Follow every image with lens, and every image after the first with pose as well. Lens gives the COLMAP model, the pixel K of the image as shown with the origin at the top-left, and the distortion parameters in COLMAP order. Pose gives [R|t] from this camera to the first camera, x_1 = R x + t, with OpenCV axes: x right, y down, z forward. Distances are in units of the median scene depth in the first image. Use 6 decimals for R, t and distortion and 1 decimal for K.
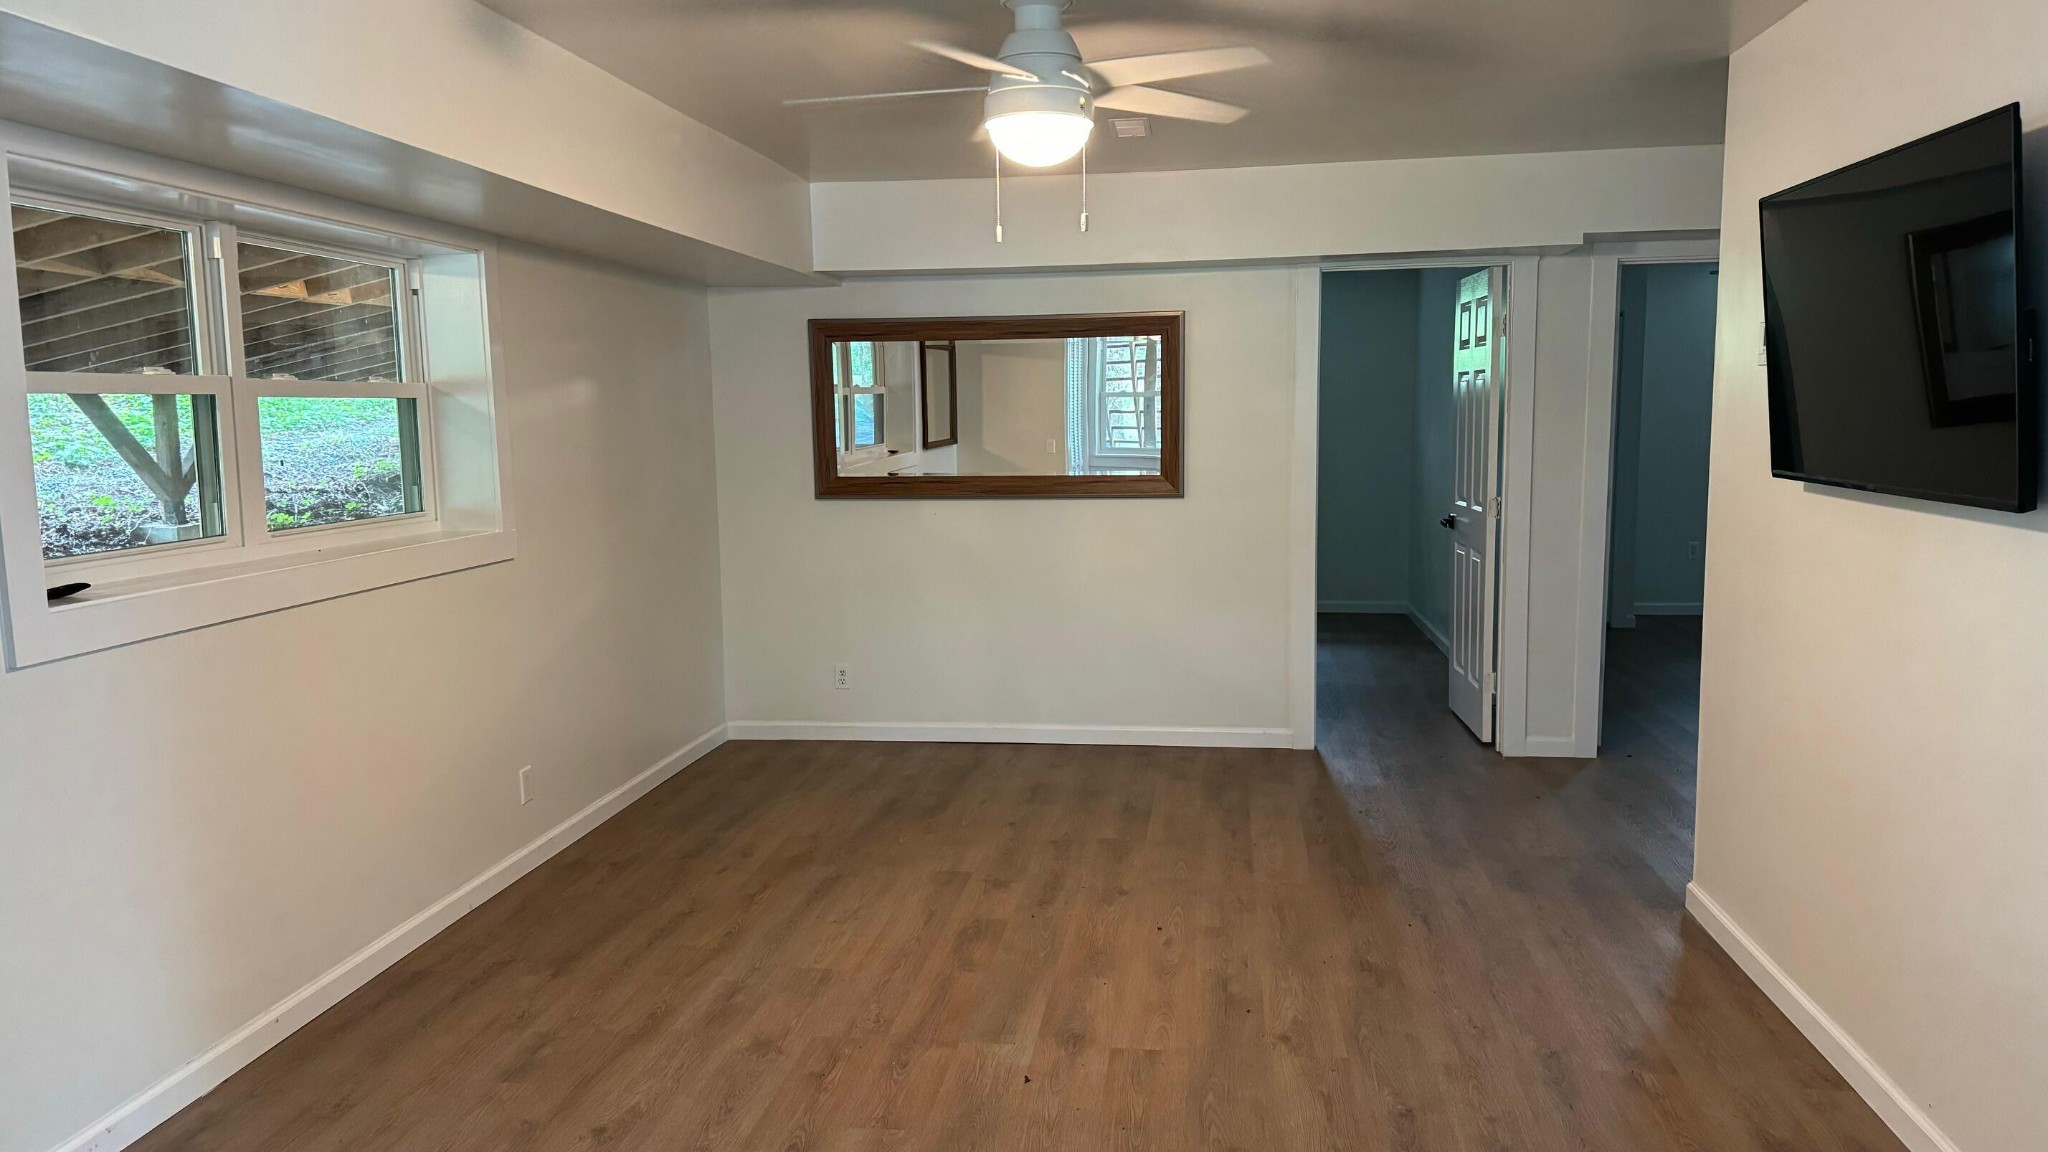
lens RADIAL K [[1422.2, 0, 1025.2], [0, 1422.2, 582.8], [0, 0, 1]] dist [0.158733, -0.248268]
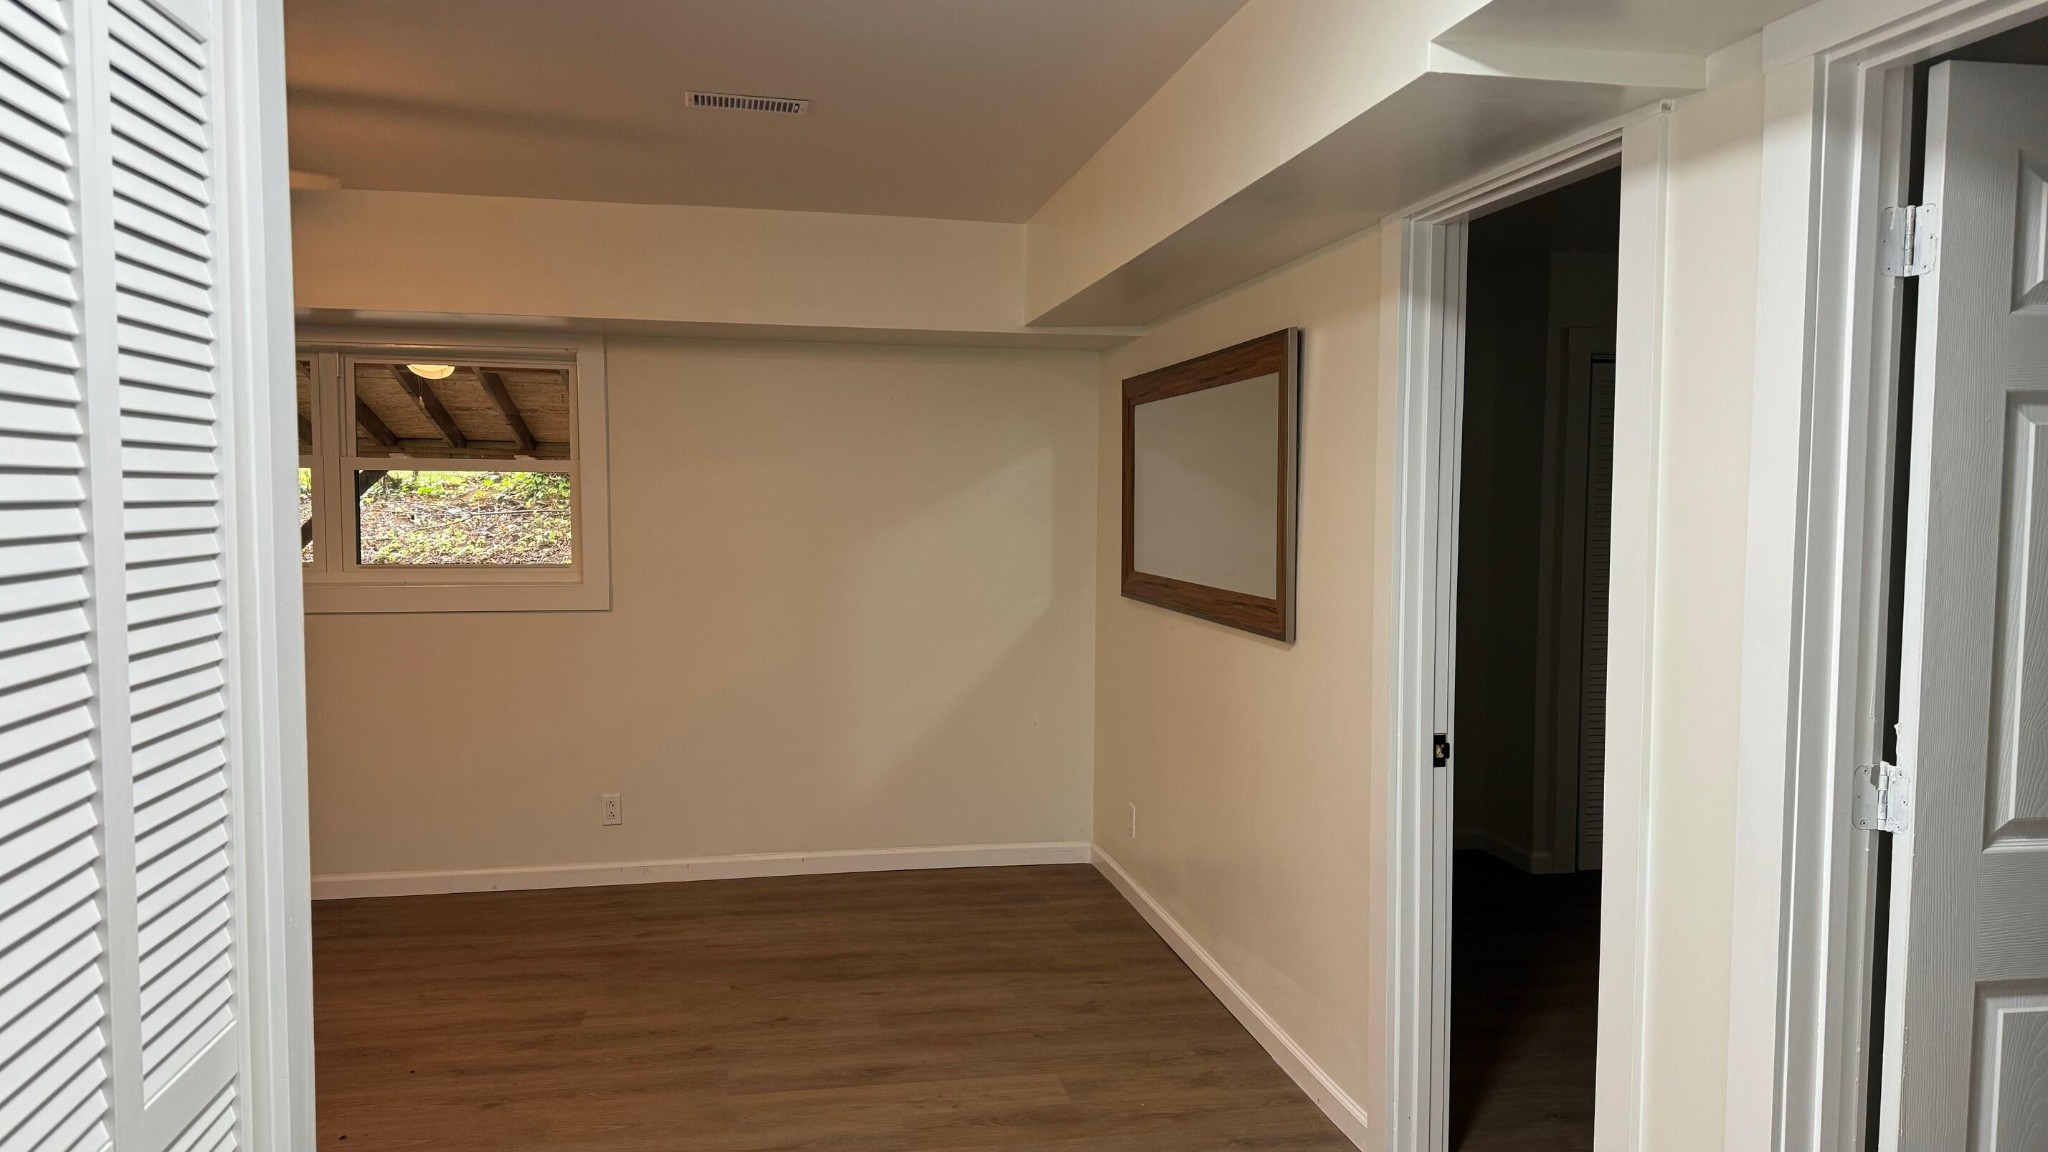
lens RADIAL K [[1408.5, 0, 1034.0], [0, 1408.5, 586.6], [0, 0, 1]] dist [0.001395, -0.000684]
pose [[0.334540, 0.076349, -0.939283, 0.968786], [-0.123736, 0.991642, 0.036535, -0.141765], [0.934223, 0.104001, 0.341192, 1.115491]]
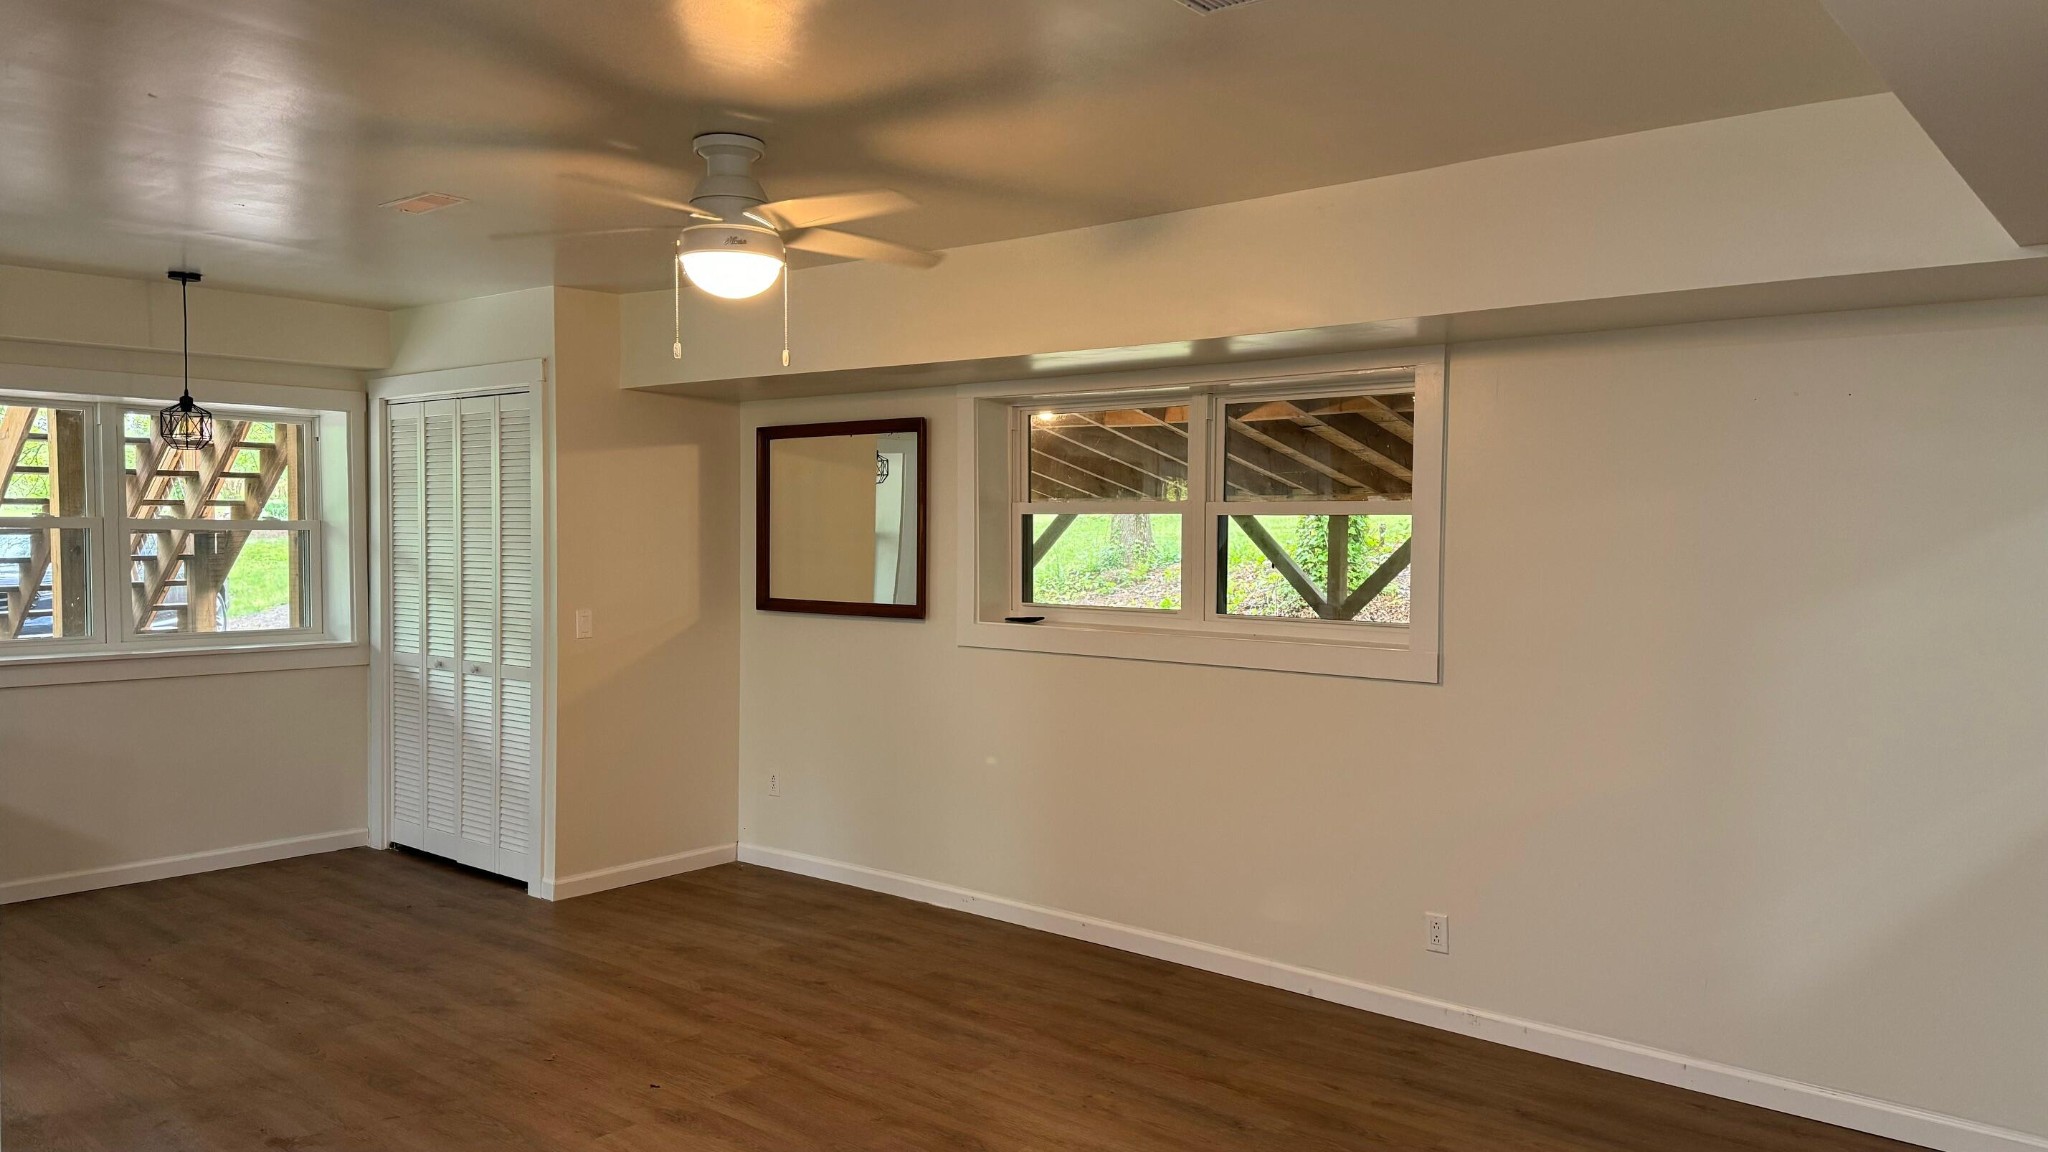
lens RADIAL K [[1422.2, 0, 1025.2], [0, 1422.2, 582.8], [0, 0, 1]] dist [0.158733, -0.248268]
pose [[-0.532037, 0.037410, -0.845894, 0.683150], [-0.105269, 0.988350, 0.109921, -0.185692], [0.840152, 0.147528, -0.521901, 1.495552]]
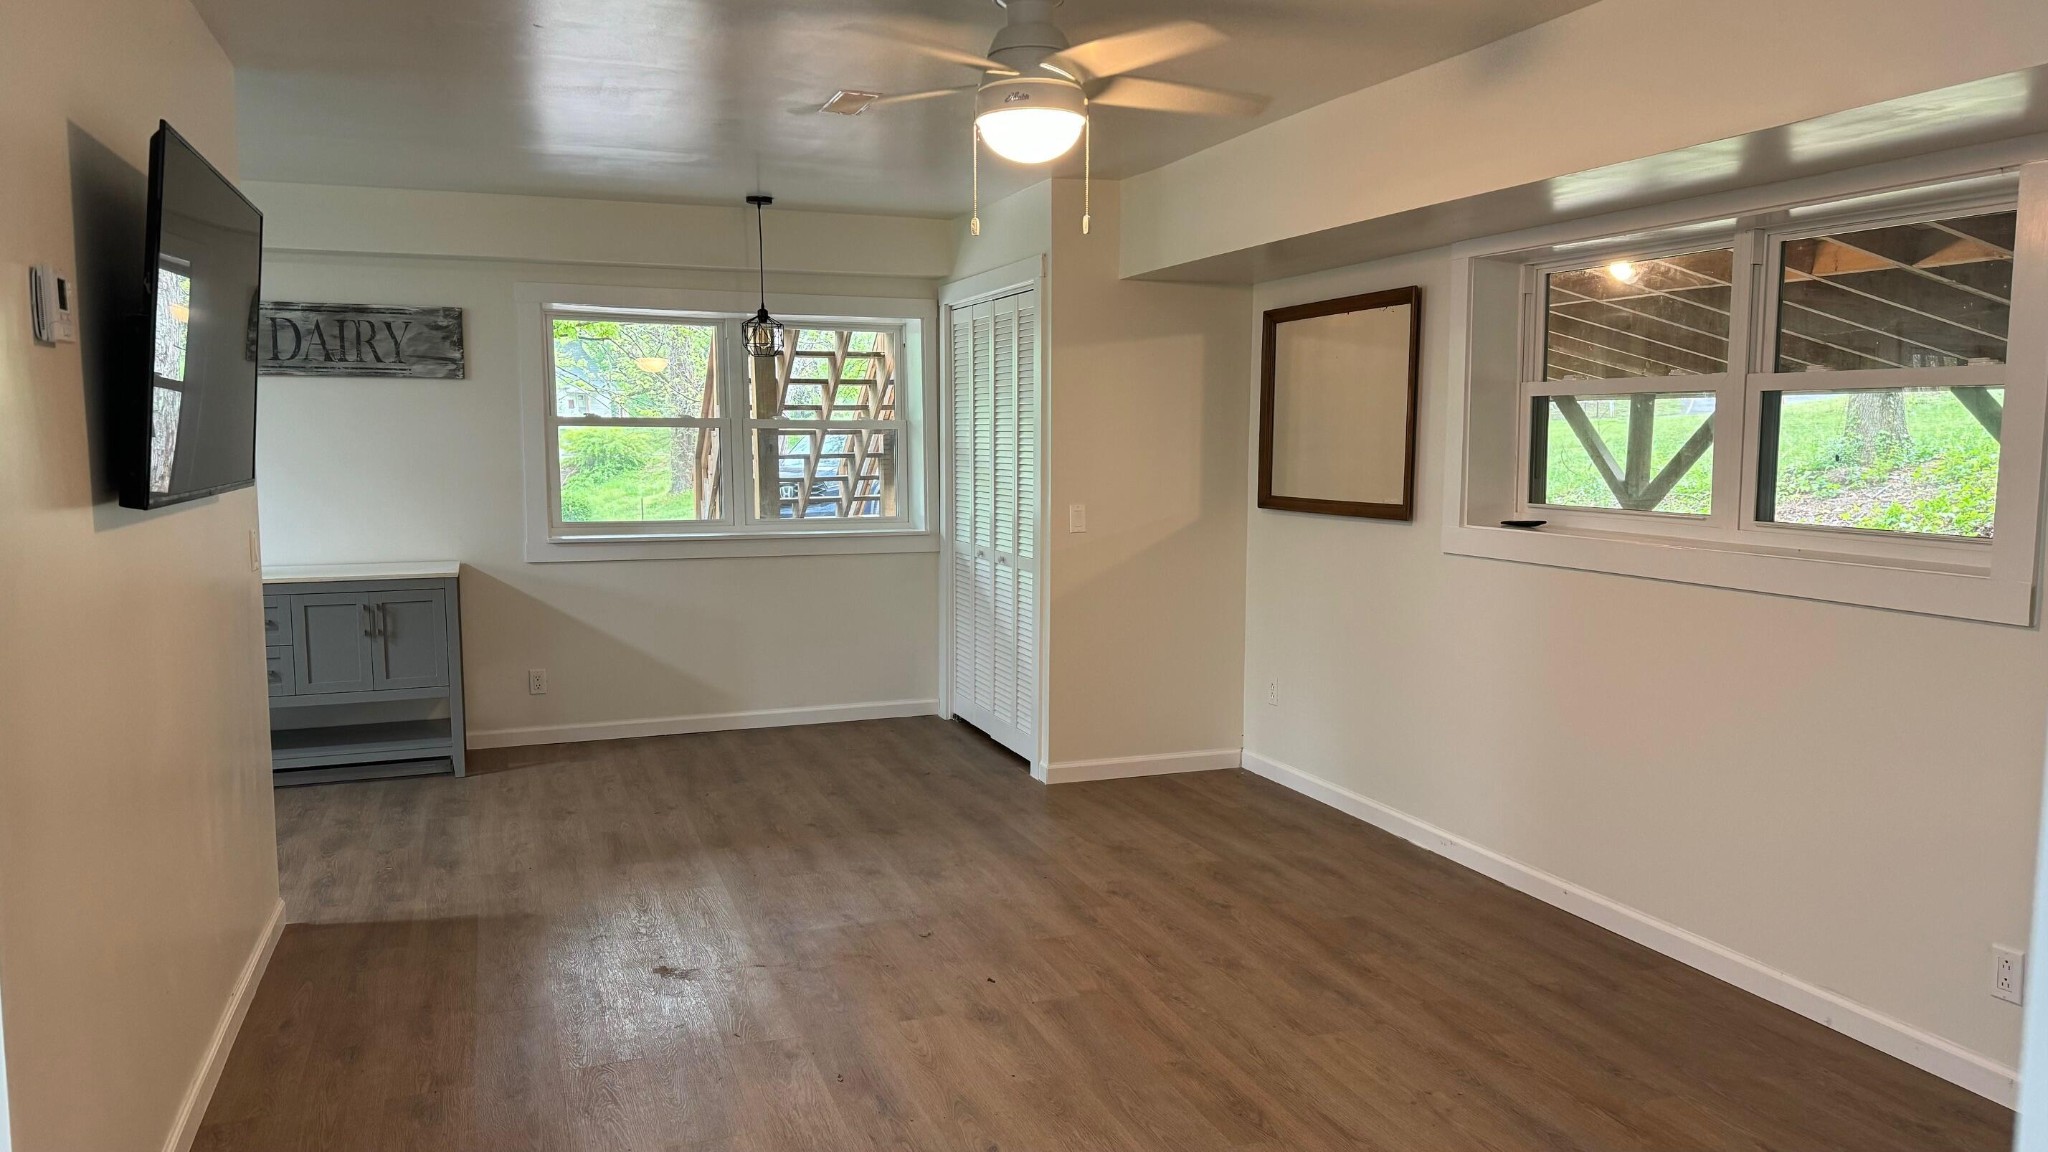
lens RADIAL K [[1422.2, 0, 1025.2], [0, 1422.2, 582.8], [0, 0, 1]] dist [0.158733, -0.248268]
pose [[-0.881867, 0.062264, -0.467369, 0.415335], [-0.046780, 0.974797, 0.218132, -0.188253], [0.469172, 0.214227, -0.856729, 1.605432]]
